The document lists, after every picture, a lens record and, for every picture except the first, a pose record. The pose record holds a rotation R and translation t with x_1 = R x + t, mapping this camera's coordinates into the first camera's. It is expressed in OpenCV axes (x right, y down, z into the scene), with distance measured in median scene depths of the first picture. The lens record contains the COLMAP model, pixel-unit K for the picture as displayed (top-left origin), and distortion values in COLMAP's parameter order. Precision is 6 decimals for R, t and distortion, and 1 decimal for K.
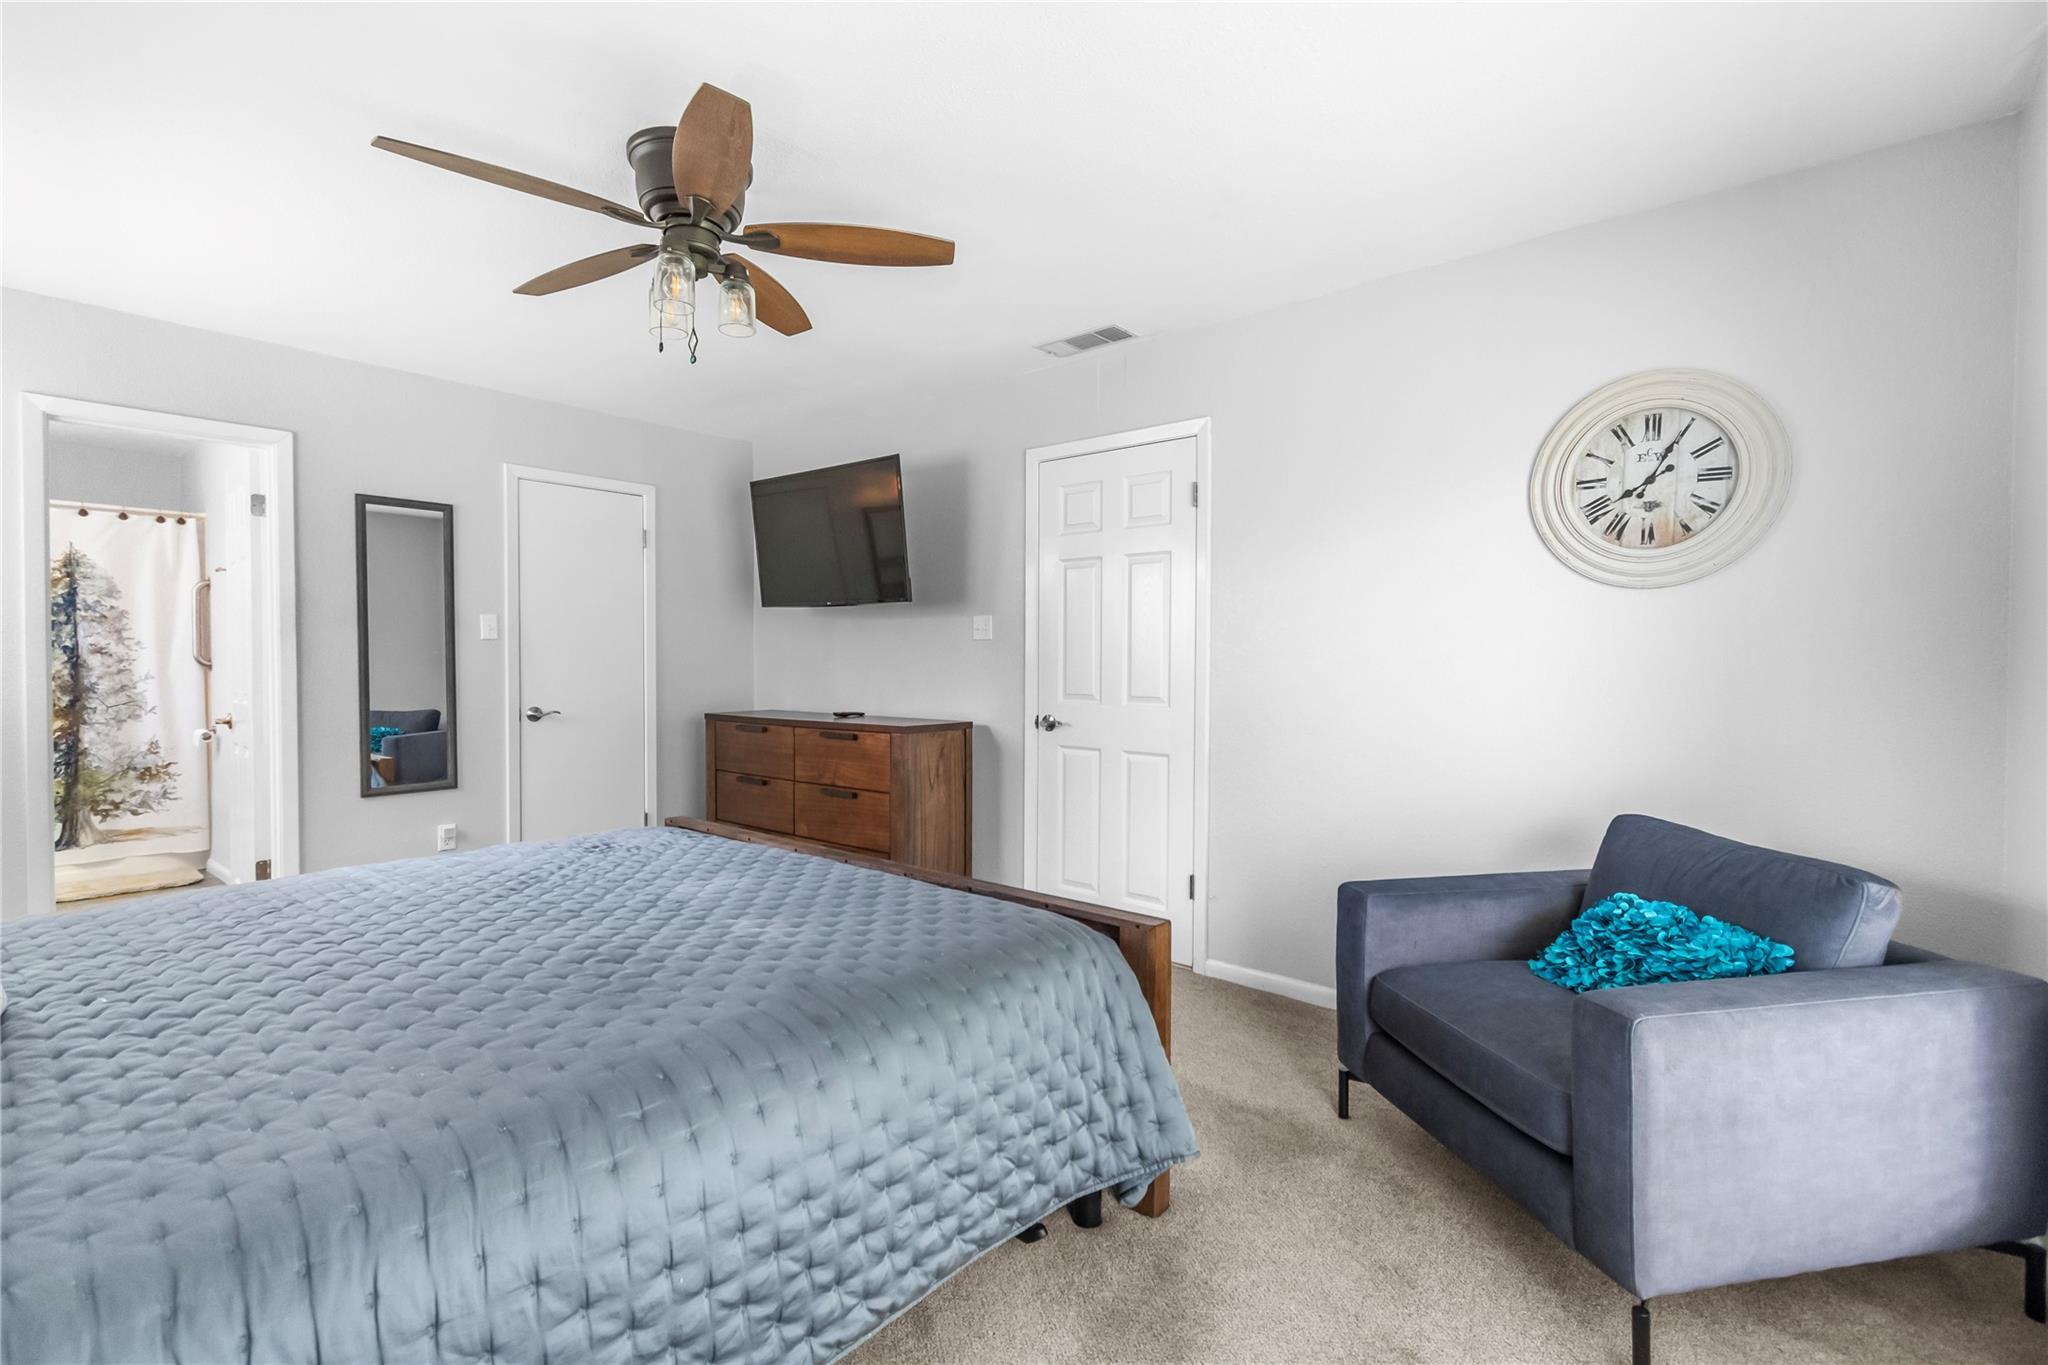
lens RADIAL K [[909.3, 0, 1028.5], [0, 909.3, 664.5], [0, 0, 1]] dist [0.004882, -0.002914]
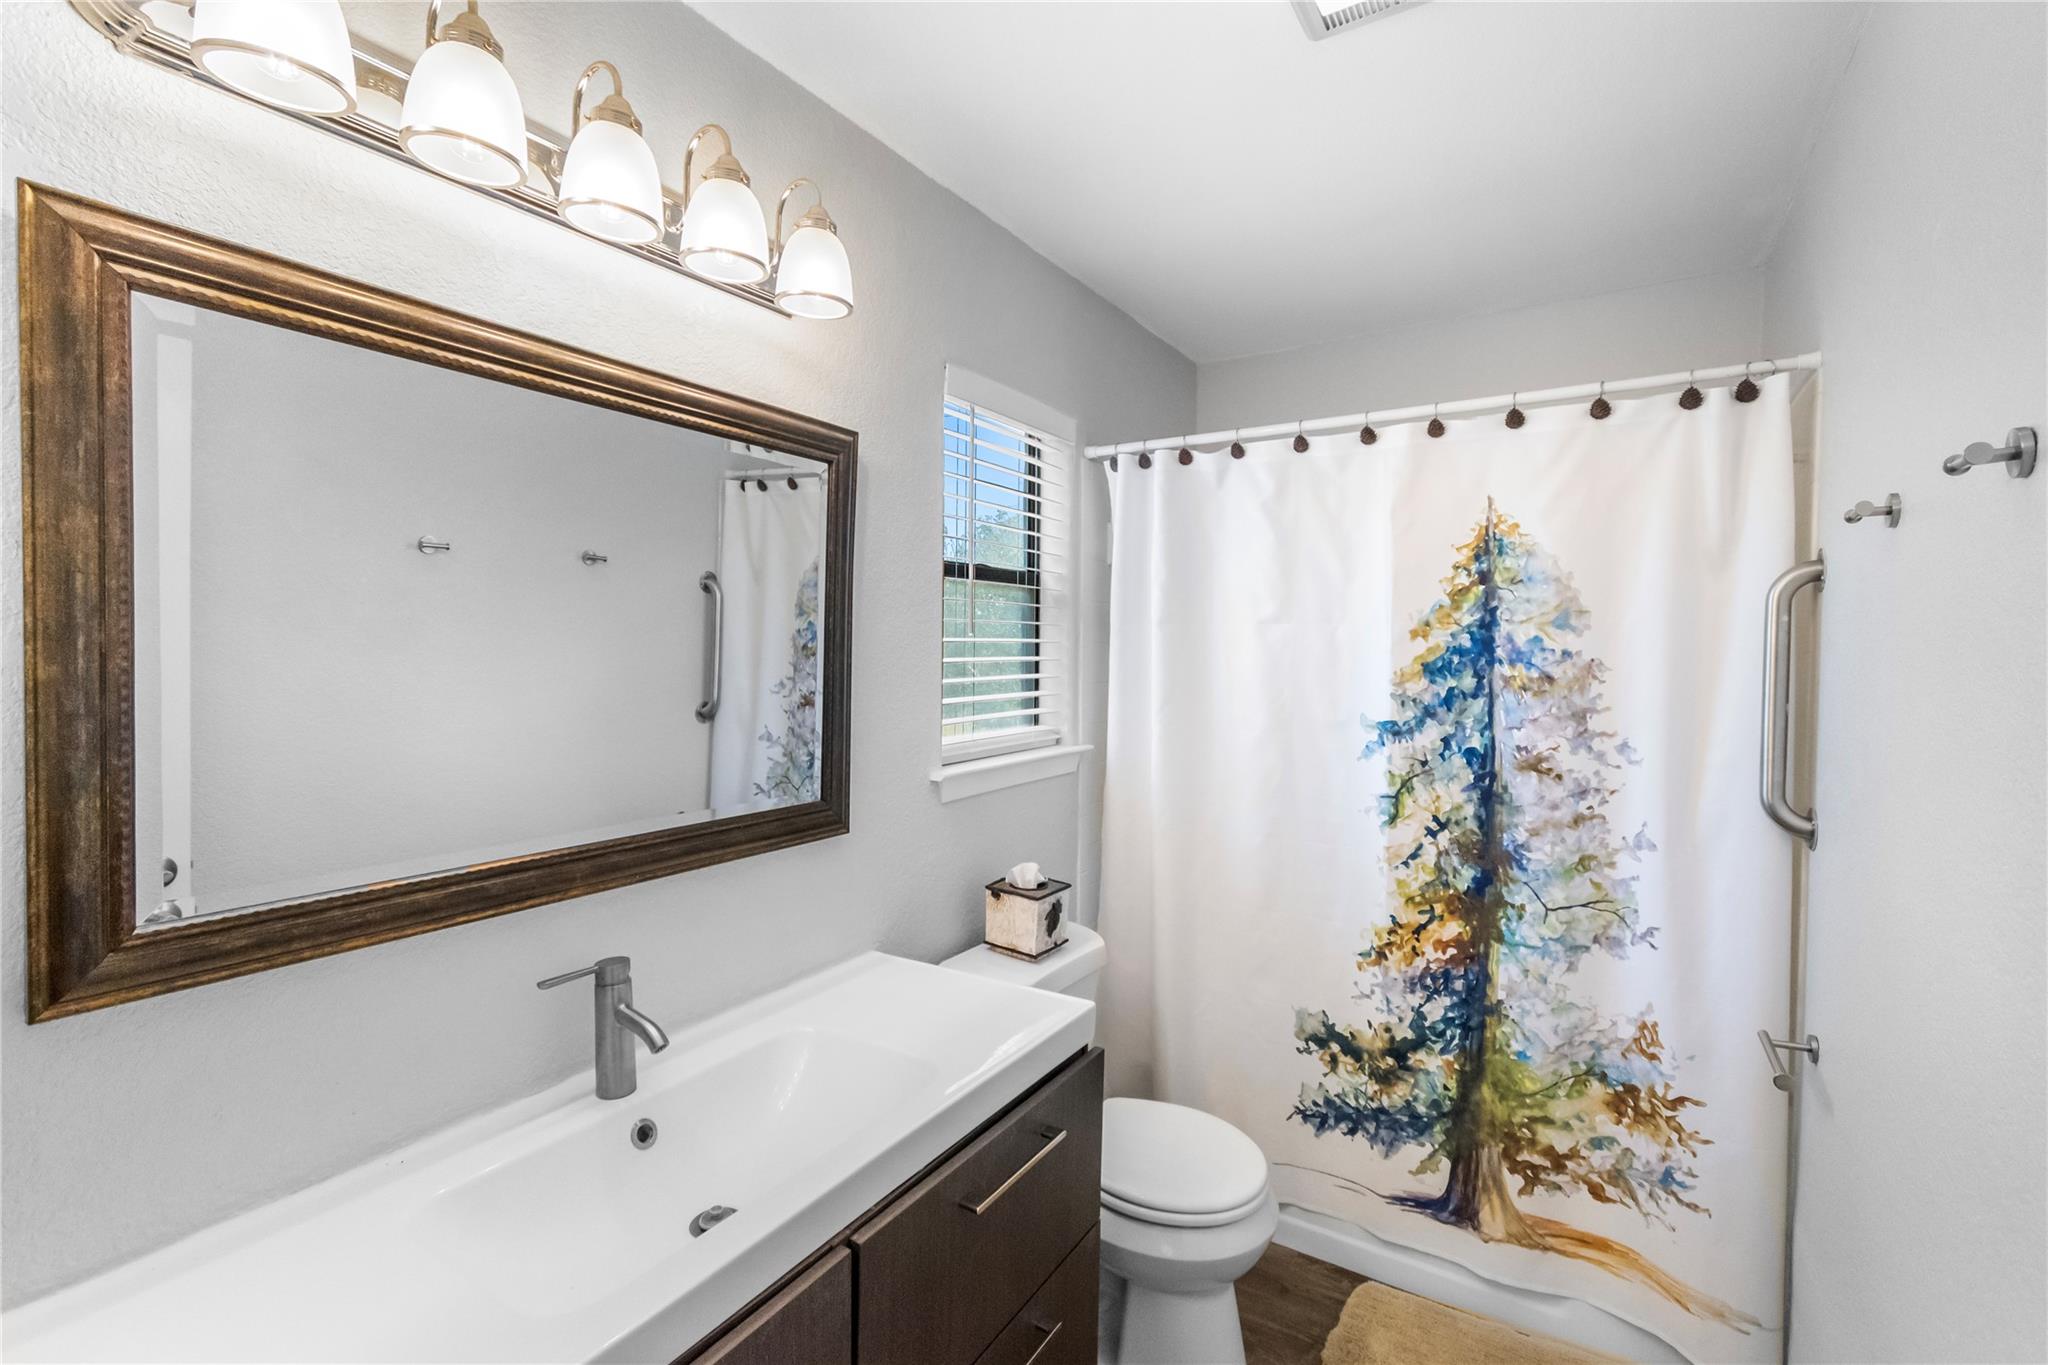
lens RADIAL K [[909.3, 0, 1015.1], [0, 909.3, 679.0], [0, 0, 1]] dist [0.004882, -0.002914]
pose [[0.118797, 0.025112, -0.992601, -0.653431], [-0.028422, 0.999356, 0.021881, -0.054205], [0.992512, 0.025613, 0.119434, 0.725237]]
